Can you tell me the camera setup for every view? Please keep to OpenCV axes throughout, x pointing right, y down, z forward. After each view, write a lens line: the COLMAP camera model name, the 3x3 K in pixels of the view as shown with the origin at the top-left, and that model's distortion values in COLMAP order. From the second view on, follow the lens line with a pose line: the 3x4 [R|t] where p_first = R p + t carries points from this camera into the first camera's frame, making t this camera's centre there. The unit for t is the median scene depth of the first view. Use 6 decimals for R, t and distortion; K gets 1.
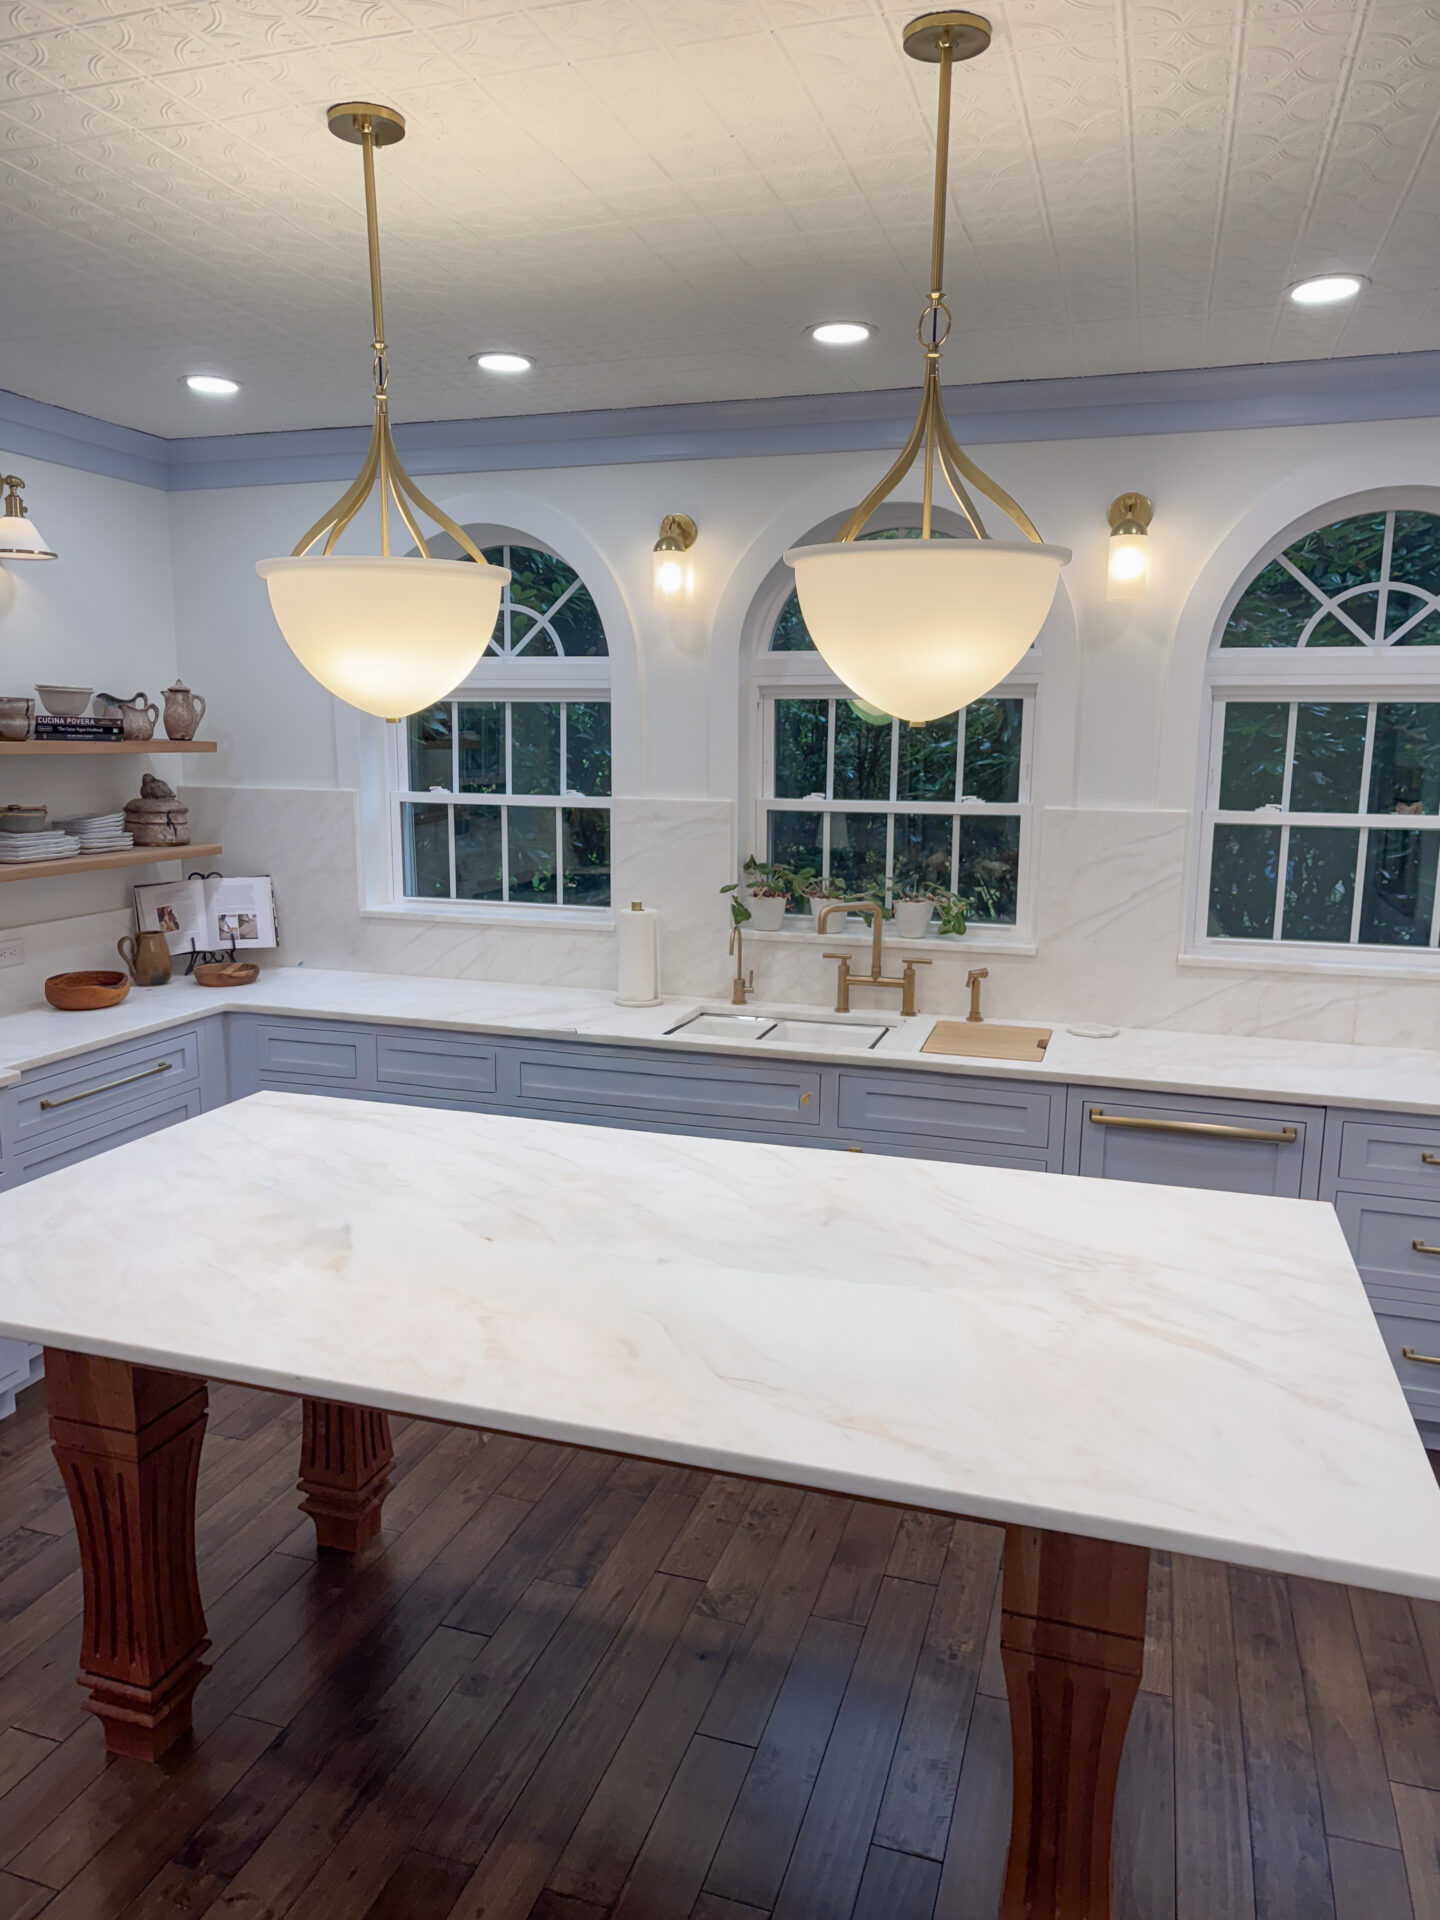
lens RADIAL K [[1364.4, 0, 707.8], [0, 1364.4, 963.8], [0, 0, 1]] dist [0.013322, -0.001698]
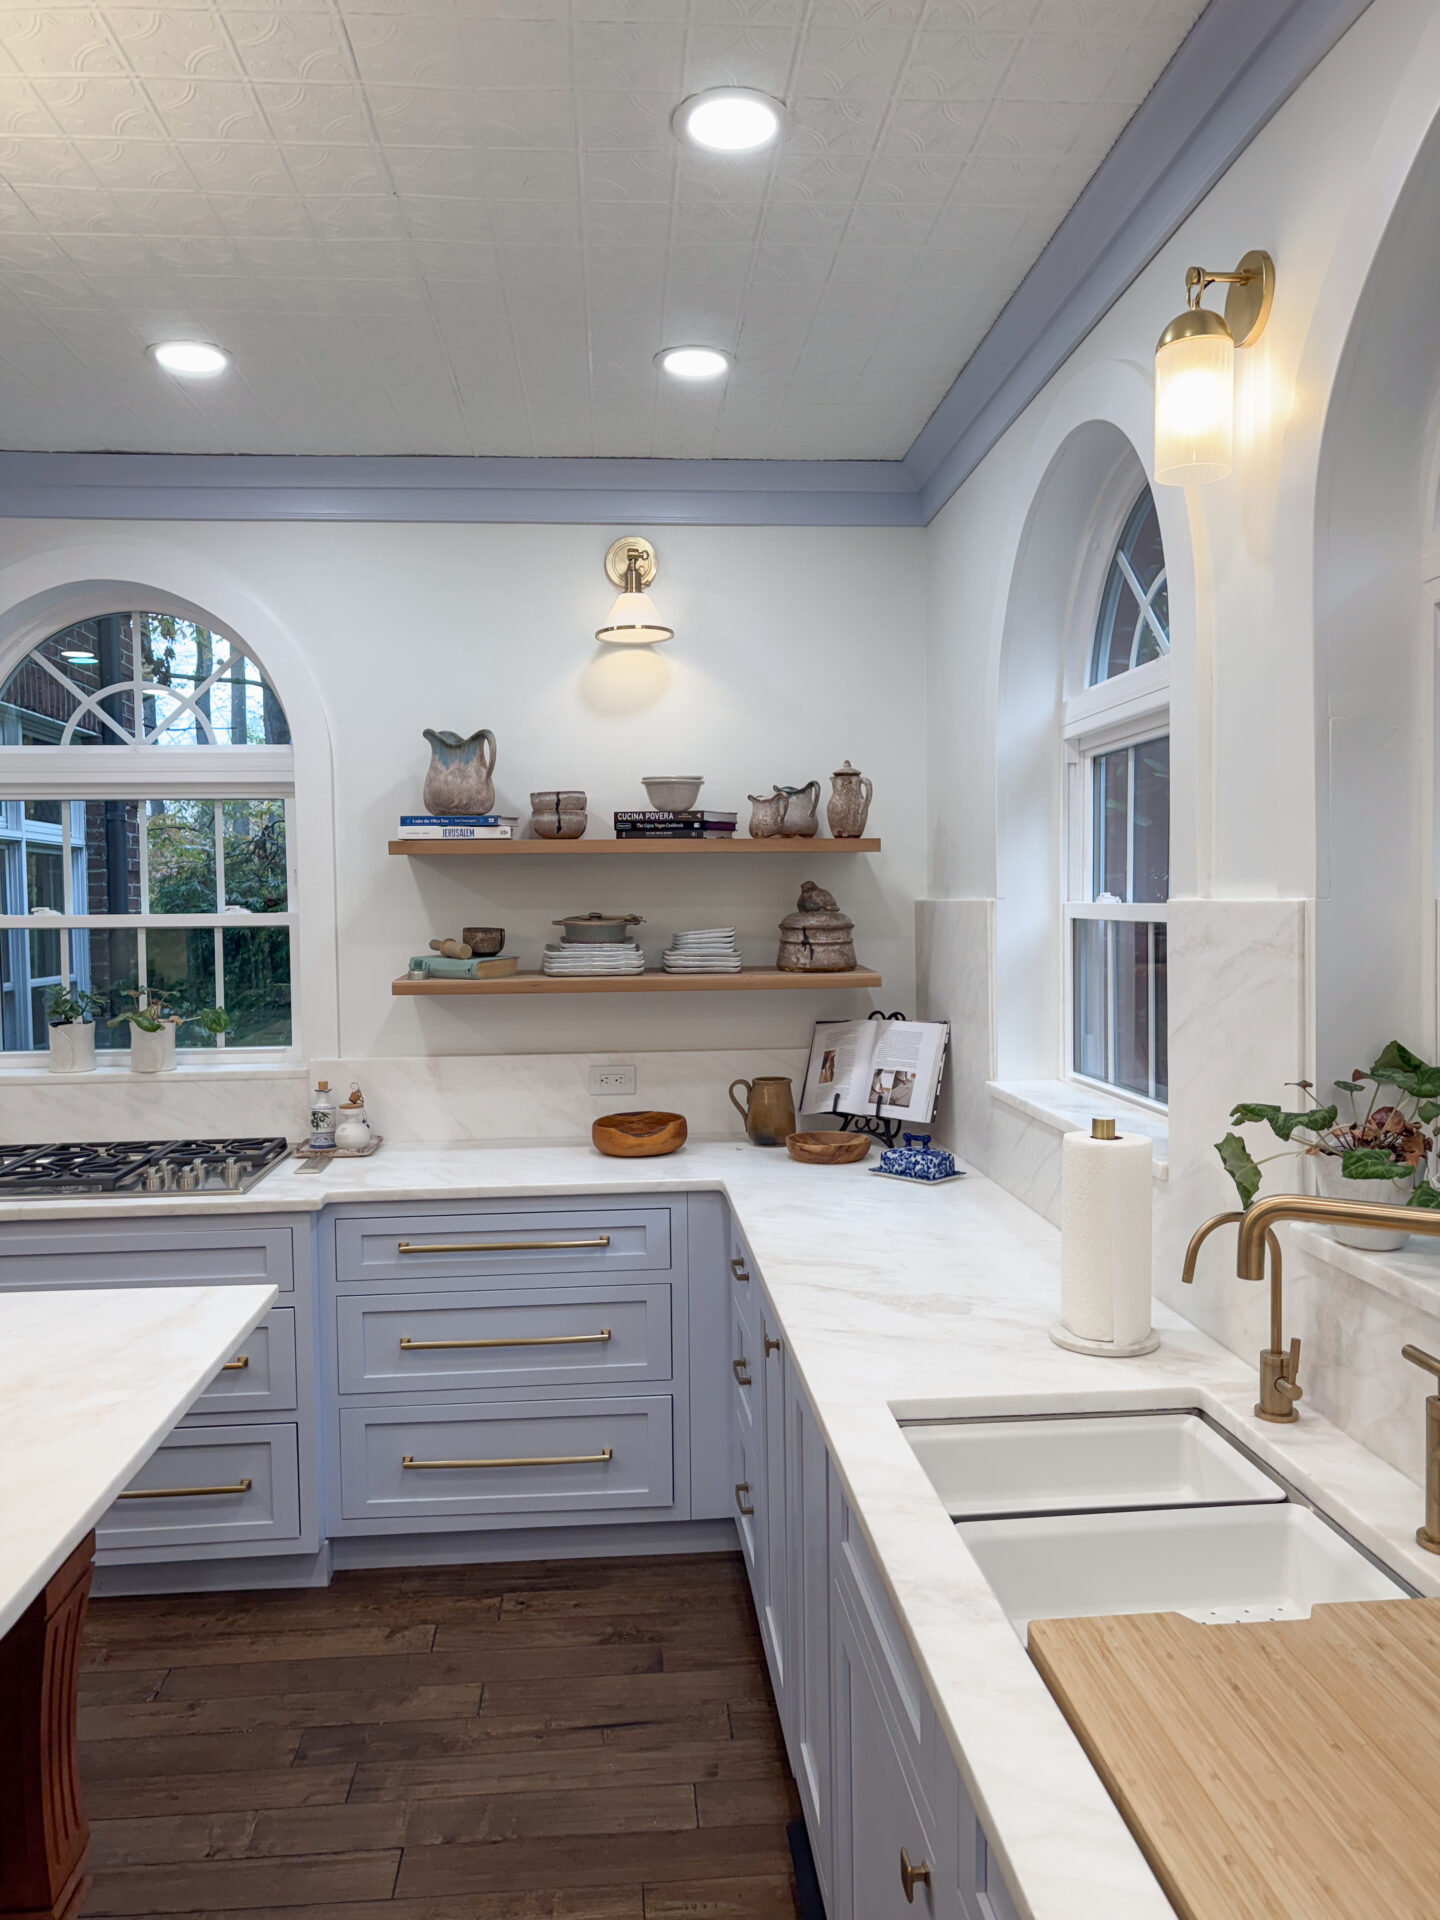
lens RADIAL K [[1356.8, 0, 717.9], [0, 1356.8, 965.8], [0, 0, 1]] dist [0.004773, 0.003864]
pose [[0.389231, 0.030854, -0.920623, 0.322216], [-0.140505, 0.989732, -0.026234, -0.067110], [0.910361, 0.139563, 0.389570, 0.703876]]
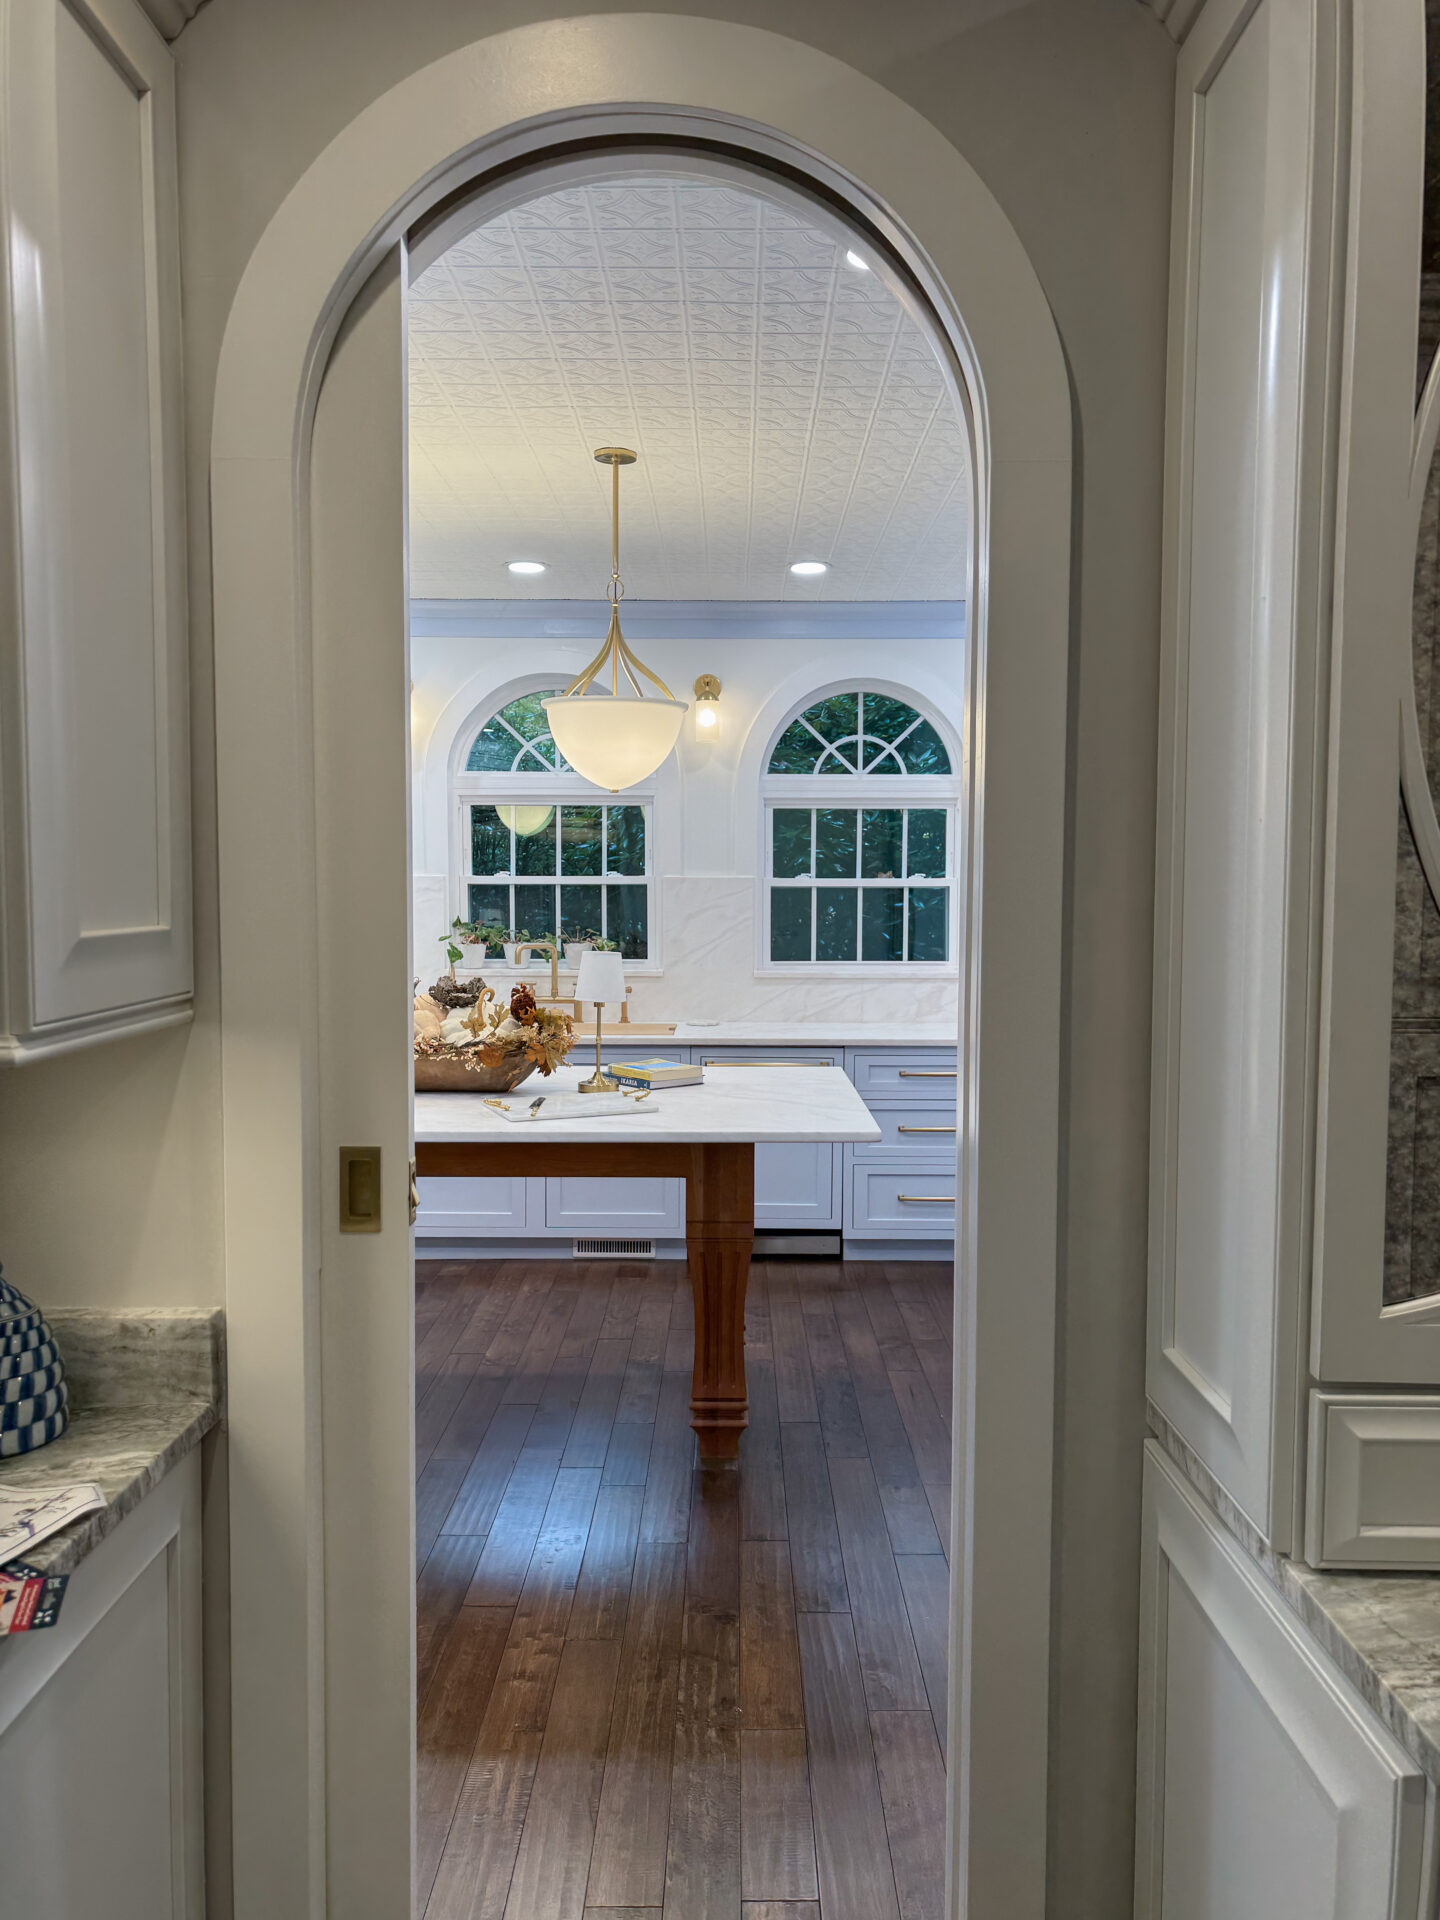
lens RADIAL K [[1346.5, 0, 724.8], [0, 1346.5, 964.2], [0, 0, 1]] dist [0.009789, 0.004876]
pose [[0.951806, -0.022666, 0.305861, -0.134241], [0.056024, 0.993336, -0.100726, 0.126052], [-0.301539, 0.113007, 0.946733, -0.380937]]
